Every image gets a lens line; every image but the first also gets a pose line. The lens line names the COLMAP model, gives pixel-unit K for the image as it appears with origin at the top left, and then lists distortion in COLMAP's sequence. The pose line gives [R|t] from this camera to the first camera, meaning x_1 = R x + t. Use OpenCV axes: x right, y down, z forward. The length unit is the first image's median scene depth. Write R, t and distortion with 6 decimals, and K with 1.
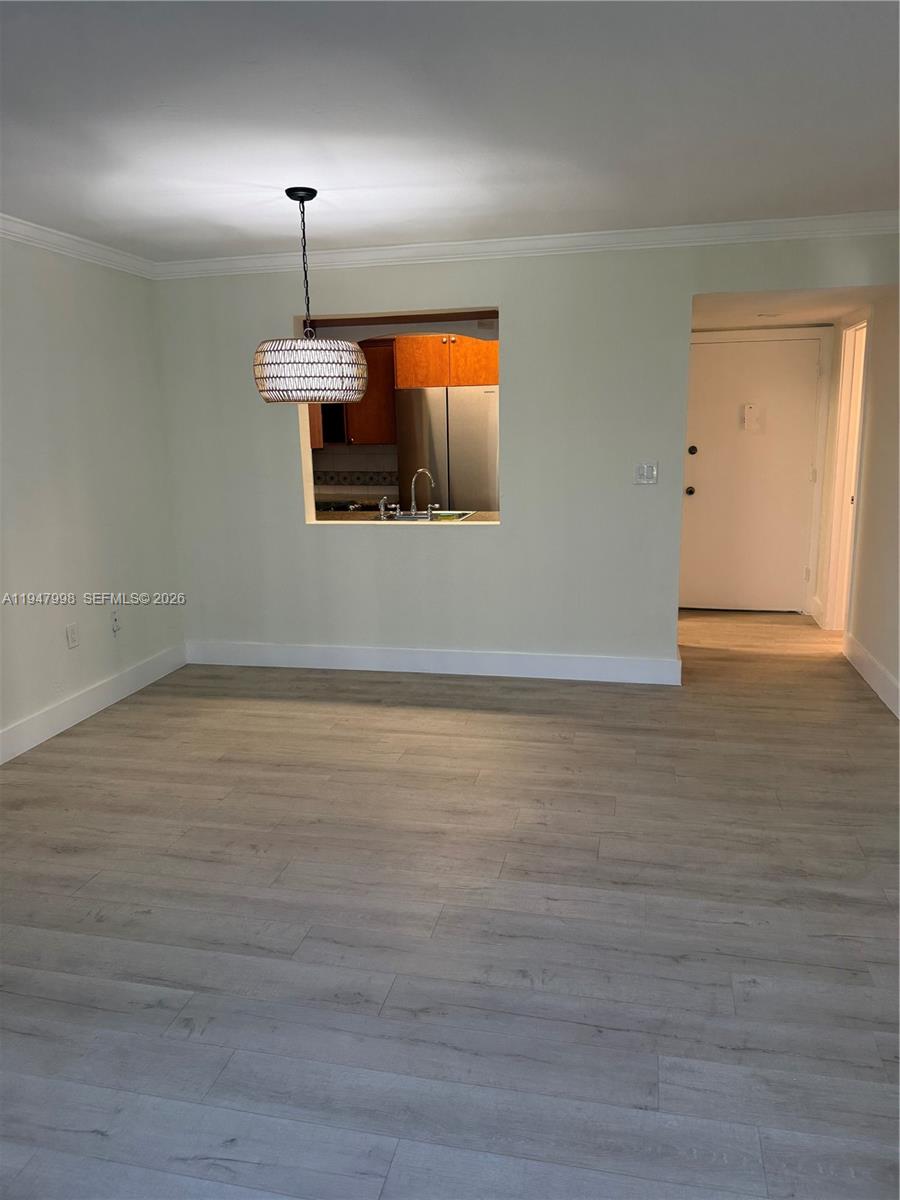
lens RADIAL K [[846.3, 0, 452.3], [0, 846.3, 595.5], [0, 0, 1]] dist [-0.006192, -0.015088]
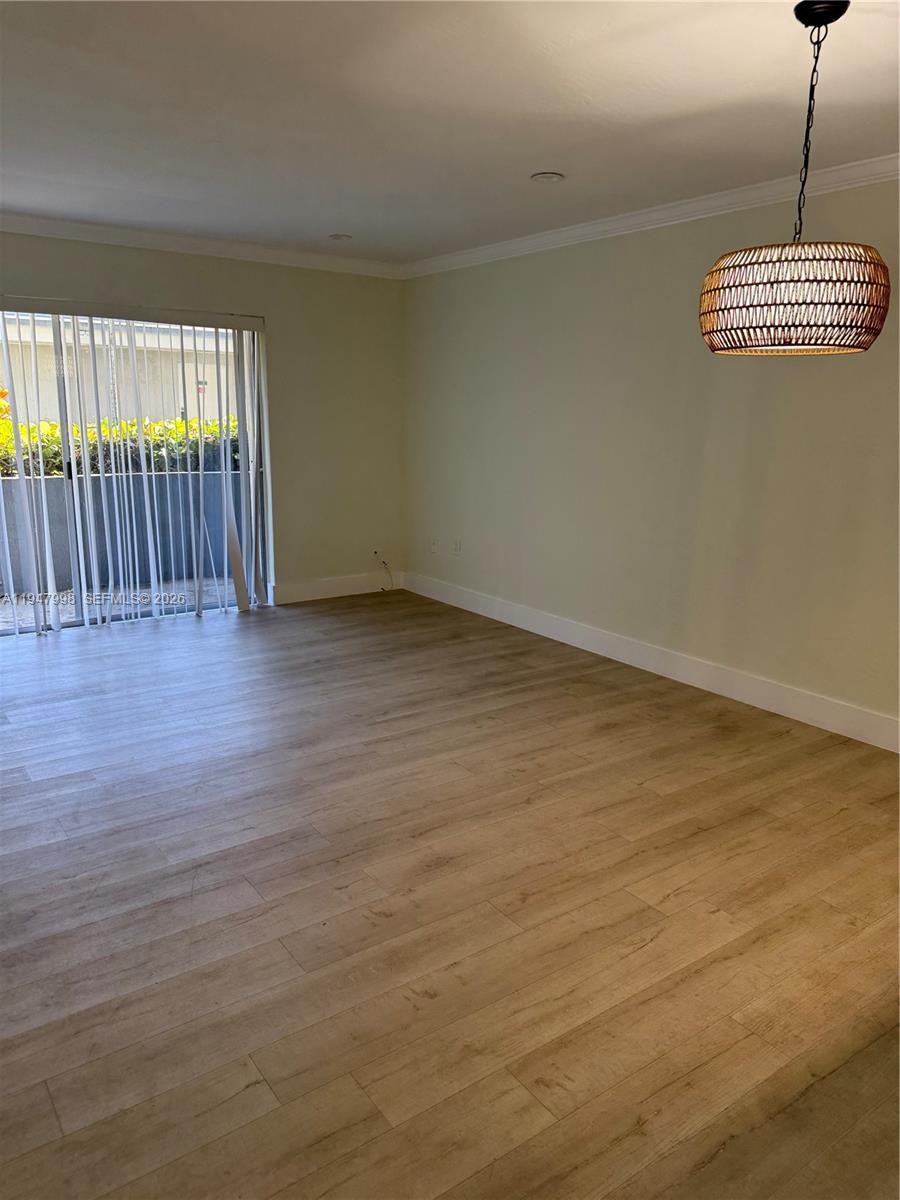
lens RADIAL K [[846.3, 0, 448.4], [0, 846.3, 601.7], [0, 0, 1]] dist [-0.006192, -0.015088]
pose [[-0.664528, 0.181558, -0.724872, 0.546868], [-0.153530, 0.916168, 0.370222, -0.279435], [0.731321, 0.357312, -0.580945, 1.377696]]
